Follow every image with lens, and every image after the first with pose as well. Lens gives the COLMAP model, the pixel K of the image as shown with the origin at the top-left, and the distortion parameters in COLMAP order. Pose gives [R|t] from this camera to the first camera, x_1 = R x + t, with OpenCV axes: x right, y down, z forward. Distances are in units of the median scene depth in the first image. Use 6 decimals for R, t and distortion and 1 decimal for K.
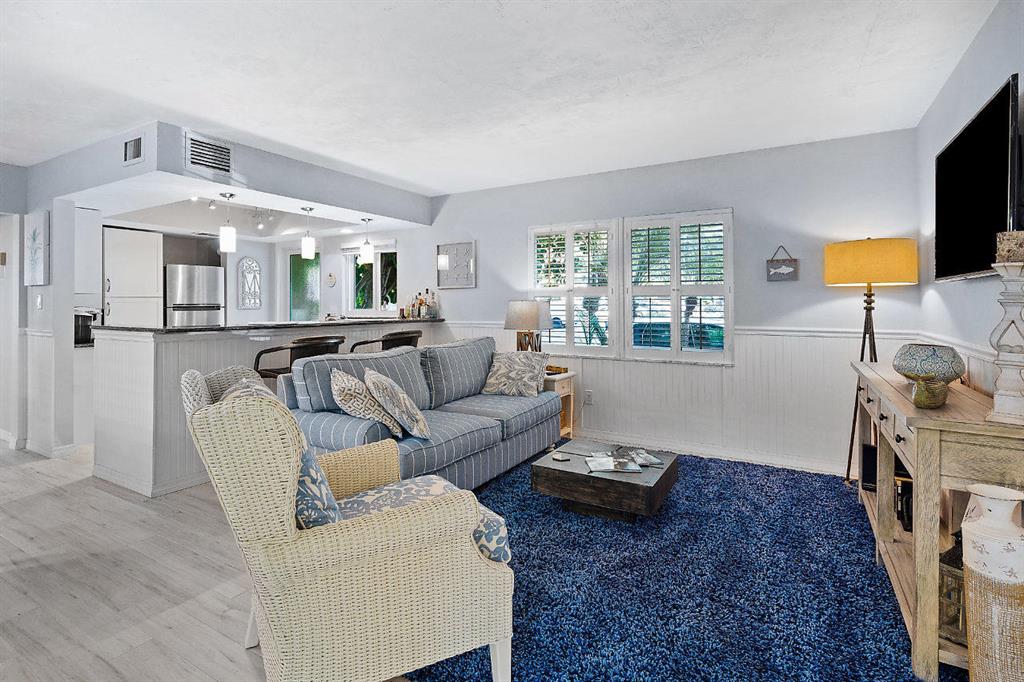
lens RADIAL K [[512.7, 0, 468.8], [0, 512.7, 298.2], [0, 0, 1]] dist [-0.002985, -0.000693]
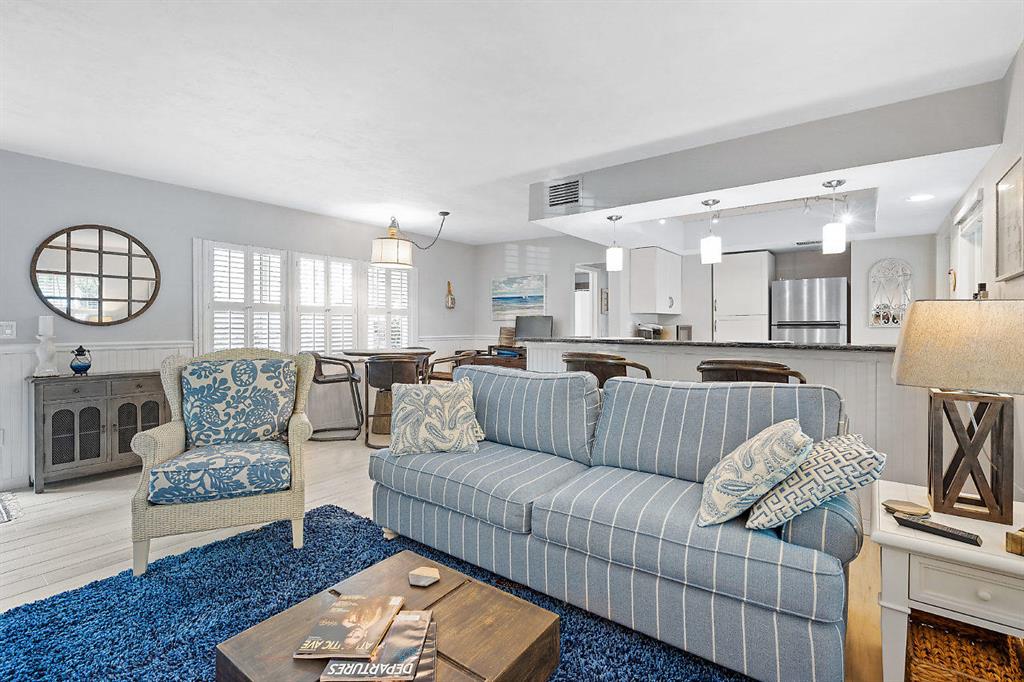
lens RADIAL K [[469.0, 0, 504.5], [0, 469.0, 327.5], [0, 0, 1]] dist [-0.003356, -0.000139]
pose [[-0.094981, 0.003336, -0.995473, 0.477778], [0.010879, 0.999938, 0.002313, 0.020869], [0.995420, -0.010610, -0.095011, 0.786715]]
